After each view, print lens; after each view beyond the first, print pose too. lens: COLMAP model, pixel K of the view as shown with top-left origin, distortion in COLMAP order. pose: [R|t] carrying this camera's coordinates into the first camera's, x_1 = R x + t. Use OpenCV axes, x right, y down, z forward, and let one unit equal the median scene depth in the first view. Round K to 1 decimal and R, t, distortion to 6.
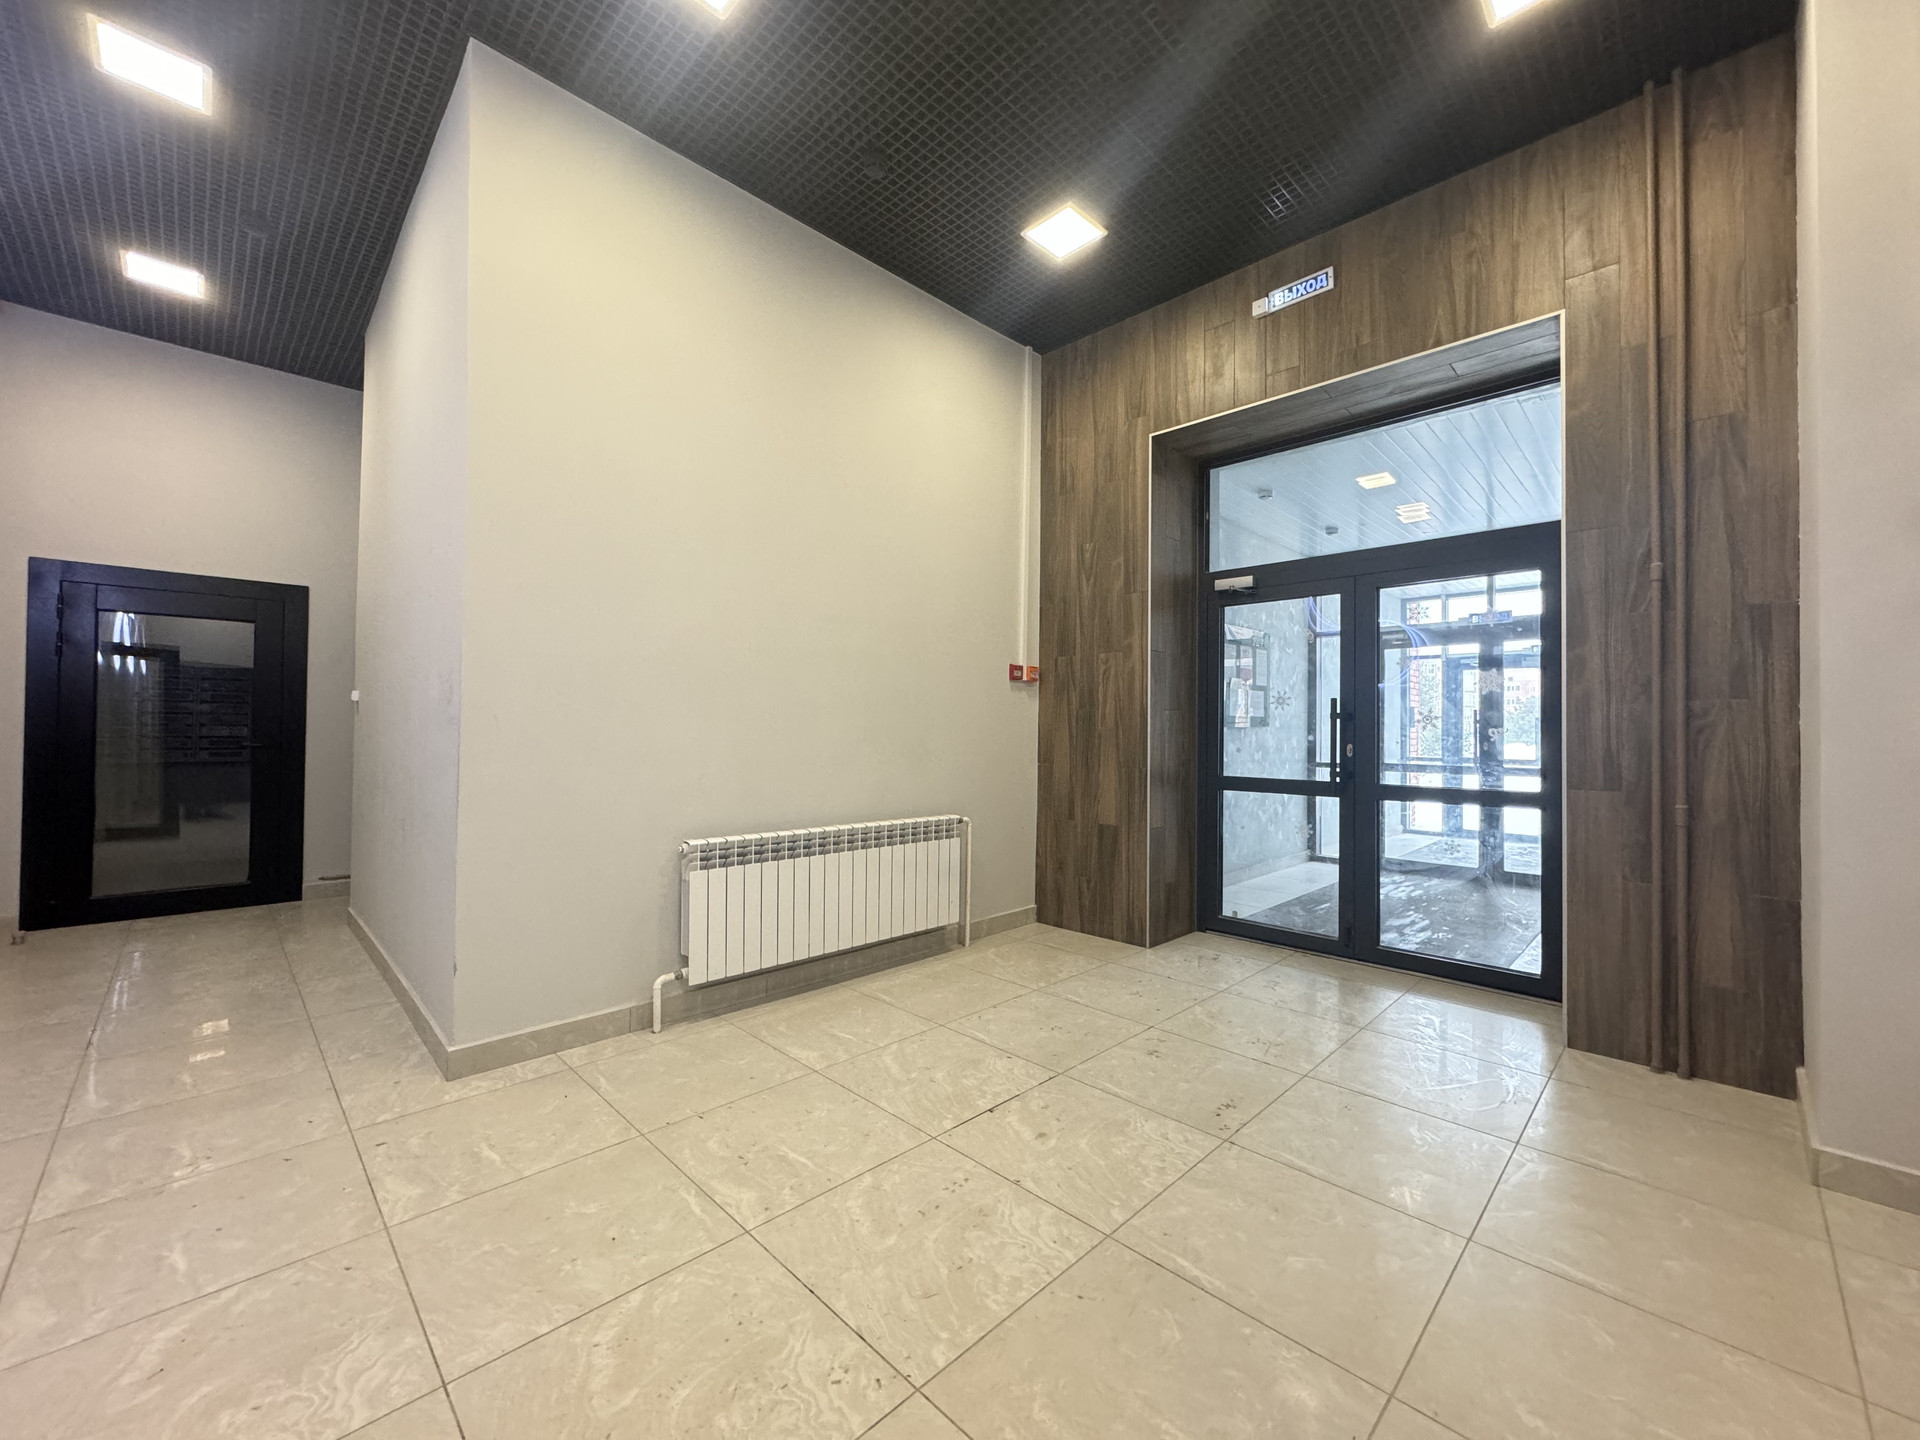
lens RADIAL K [[759.2, 0, 960.6], [0, 759.2, 720.6], [0, 0, 1]] dist [-0.002592, 0.000371]
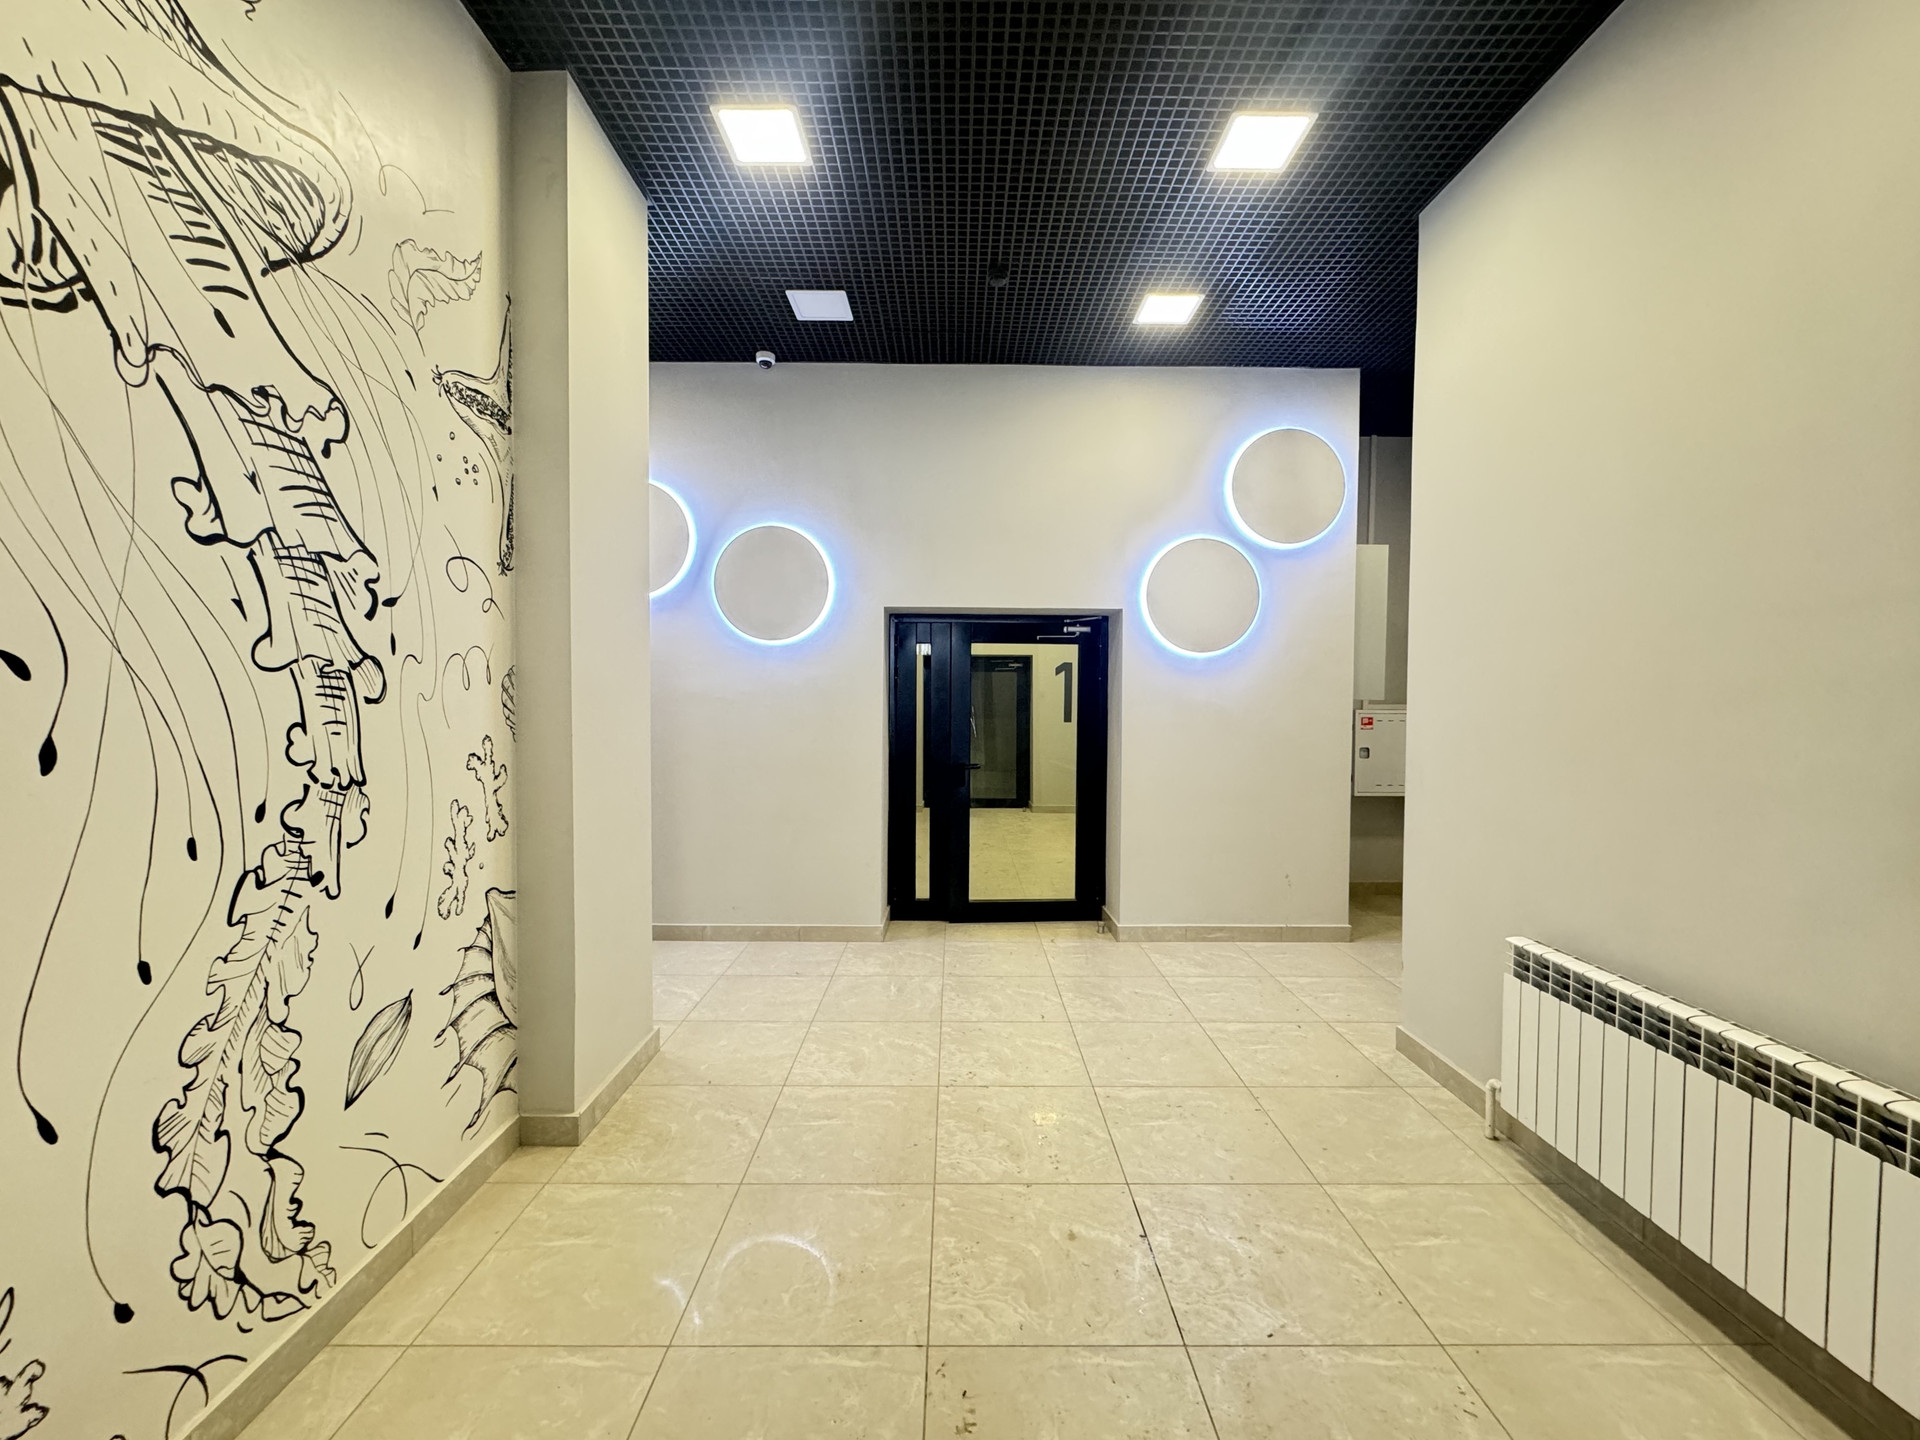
lens RADIAL K [[759.2, 0, 958.0], [0, 759.2, 720.5], [0, 0, 1]] dist [-0.002592, 0.000371]
pose [[-0.701178, 0.004560, -0.712972, 0.906958], [-0.003834, 0.999941, 0.010167, -0.113240], [0.712976, 0.009863, -0.701119, 1.601477]]
